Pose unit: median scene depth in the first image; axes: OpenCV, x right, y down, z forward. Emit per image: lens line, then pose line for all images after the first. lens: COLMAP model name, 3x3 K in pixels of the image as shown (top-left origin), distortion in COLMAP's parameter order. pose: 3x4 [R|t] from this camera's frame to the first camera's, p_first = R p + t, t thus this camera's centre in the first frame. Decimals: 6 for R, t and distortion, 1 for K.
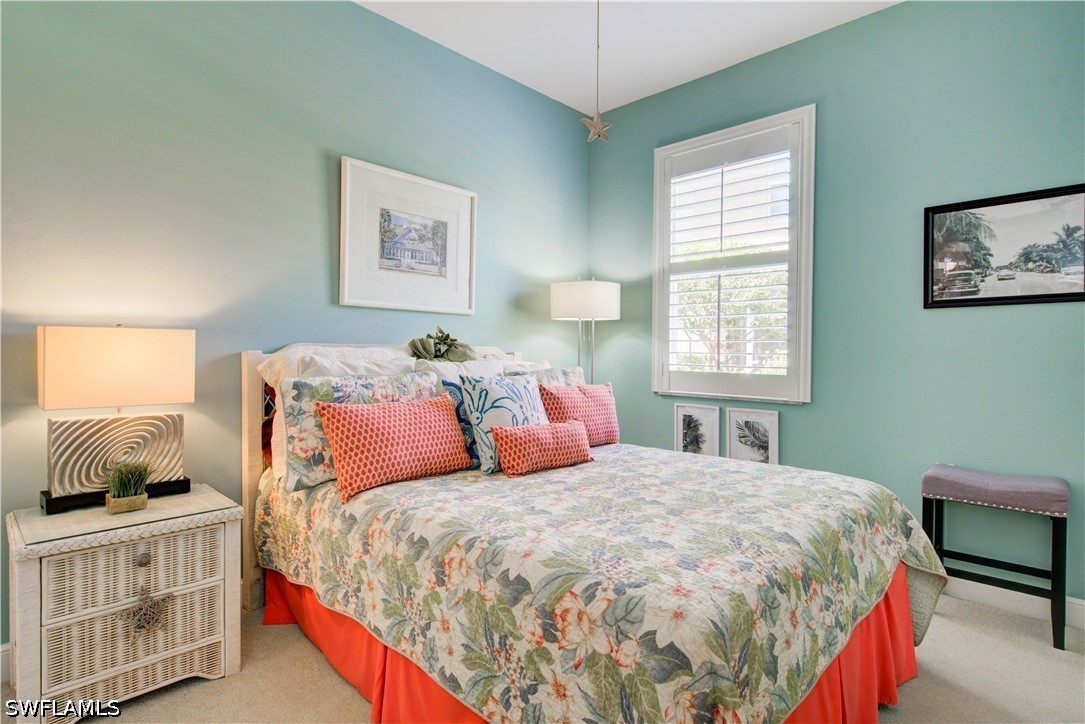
lens RADIAL K [[558.2, 0, 538.2], [0, 558.2, 359.3], [0, 0, 1]] dist [0.002616, 0.000297]
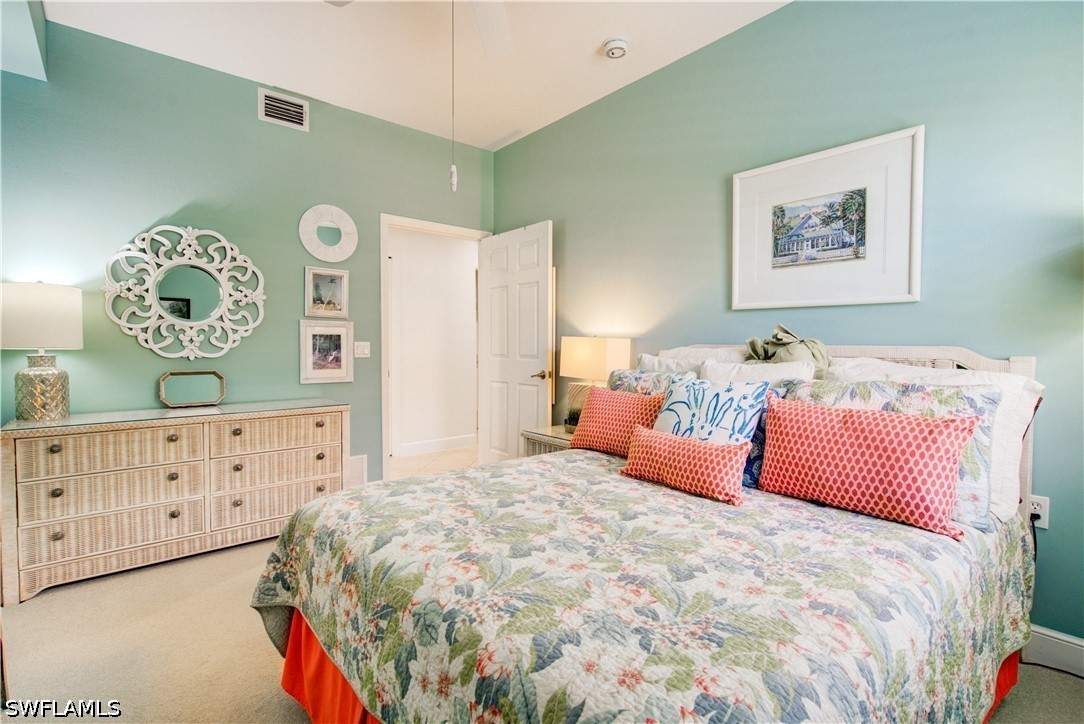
lens RADIAL K [[507.8, 0, 540.4], [0, 507.8, 361.5], [0, 0, 1]] dist [0.003587, -0.004484]
pose [[-0.109700, 0.026772, -0.993604, 0.633612], [-0.018849, 0.999401, 0.029009, -0.015701], [0.993786, 0.021911, -0.109130, 0.667965]]
